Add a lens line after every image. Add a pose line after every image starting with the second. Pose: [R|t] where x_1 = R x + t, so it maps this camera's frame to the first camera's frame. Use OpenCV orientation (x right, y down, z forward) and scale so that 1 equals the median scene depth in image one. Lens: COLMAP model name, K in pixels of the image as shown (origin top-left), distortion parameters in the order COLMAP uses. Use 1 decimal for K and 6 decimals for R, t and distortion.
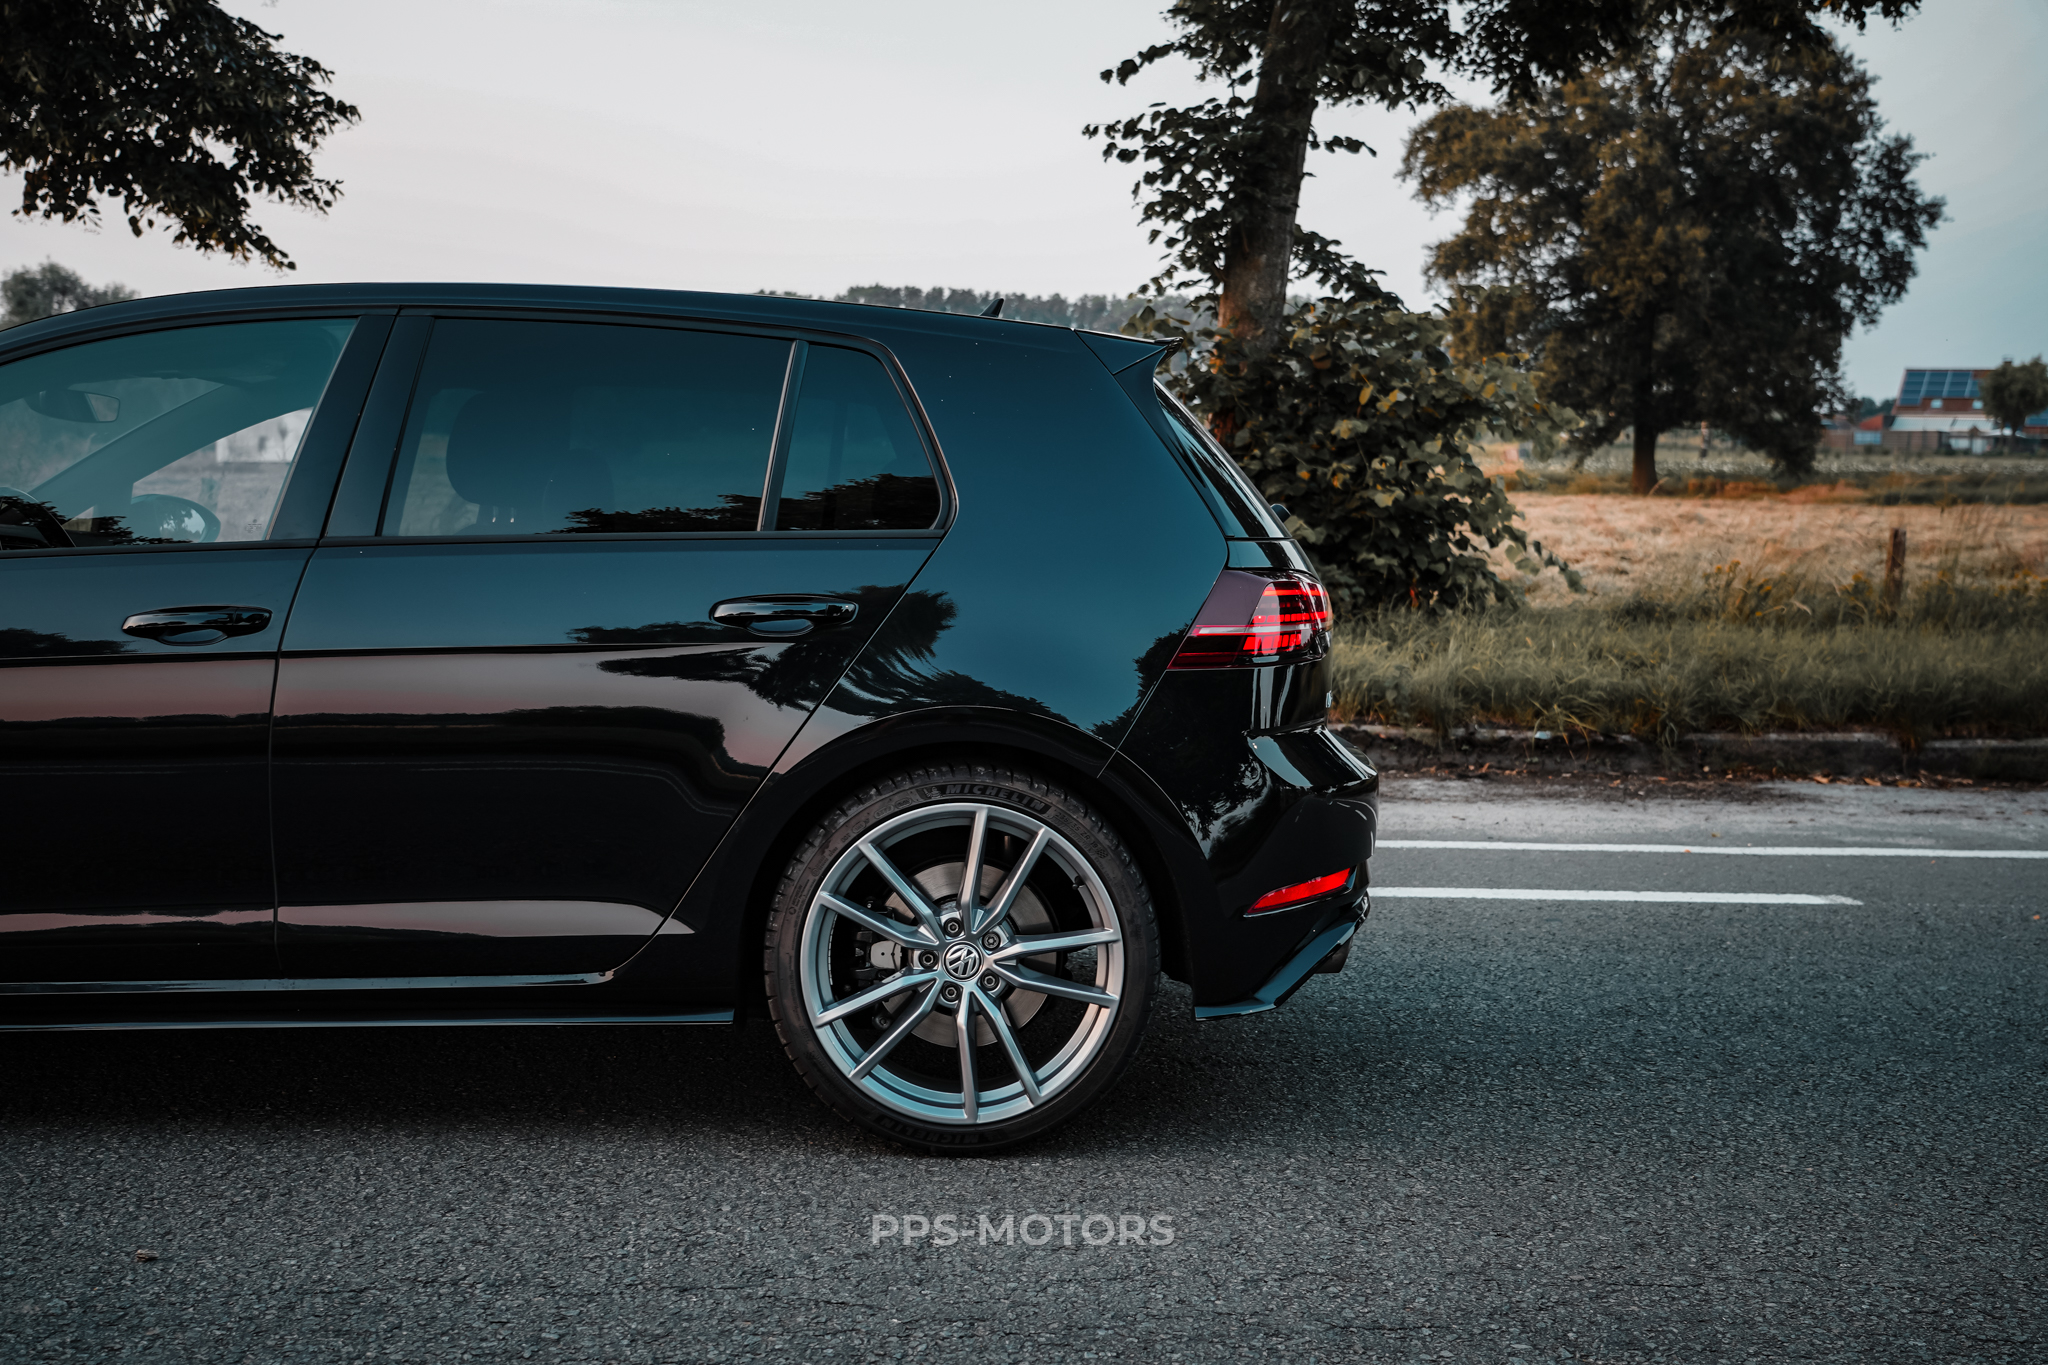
lens RADIAL K [[2223.8, 0, 1023.0], [0, 2223.8, 679.8], [0, 0, 1]] dist [0.053613, 0.000000]
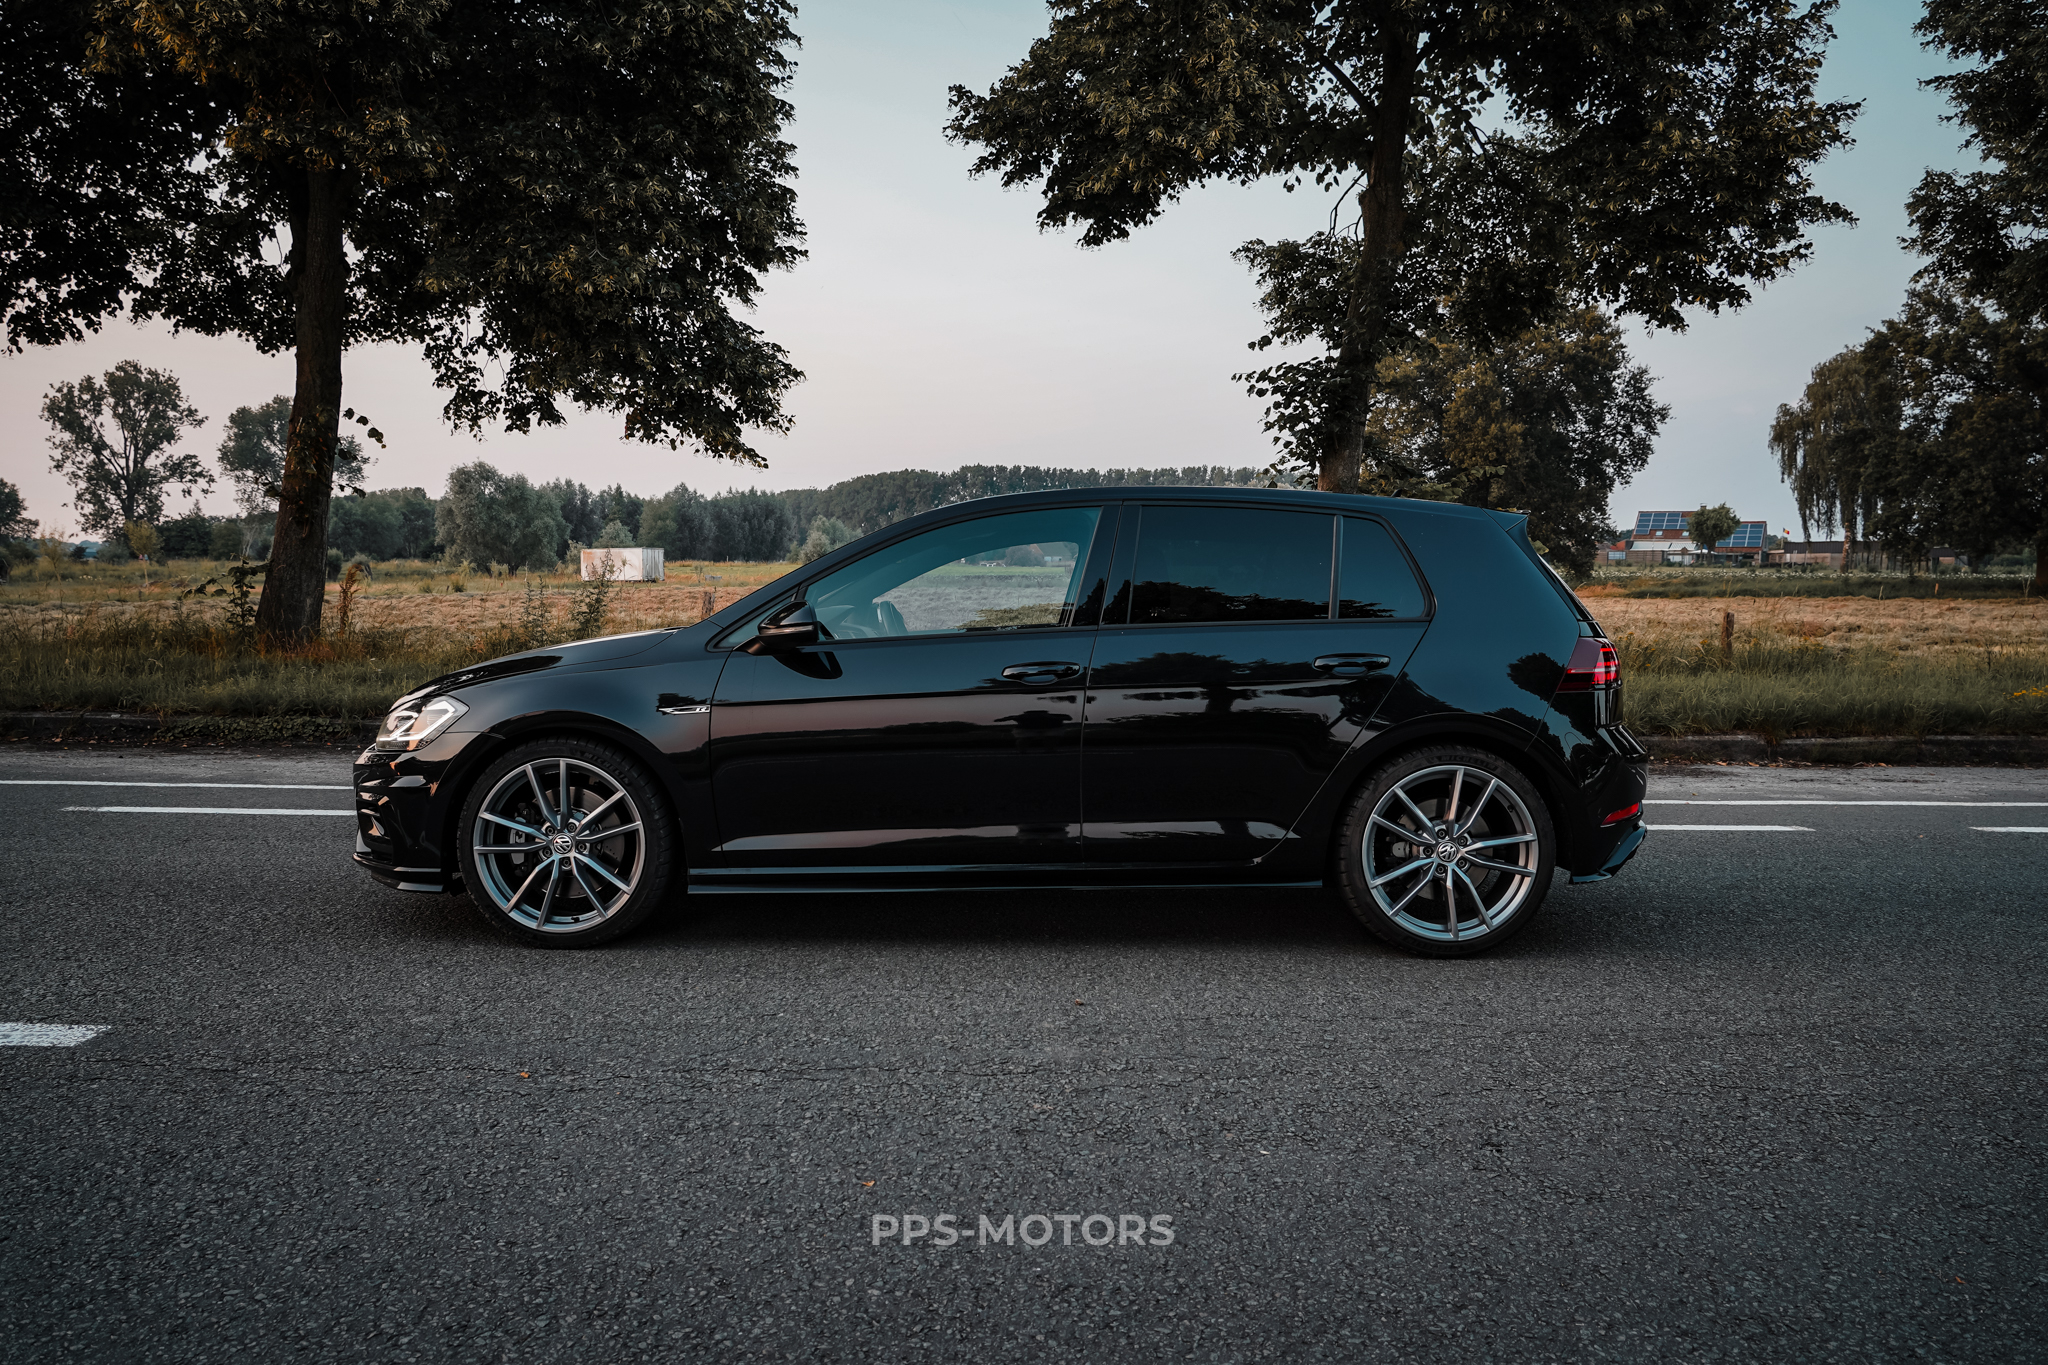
lens RADIAL K [[1433.8, 0, 1025.1], [0, 1433.8, 676.4], [0, 0, 1]] dist [0.000119, 0.001061]
pose [[0.999751, -0.010398, -0.019727, -0.110626], [0.009849, 0.999567, -0.027712, 0.003432], [0.020007, 0.027511, 0.999421, -0.060438]]
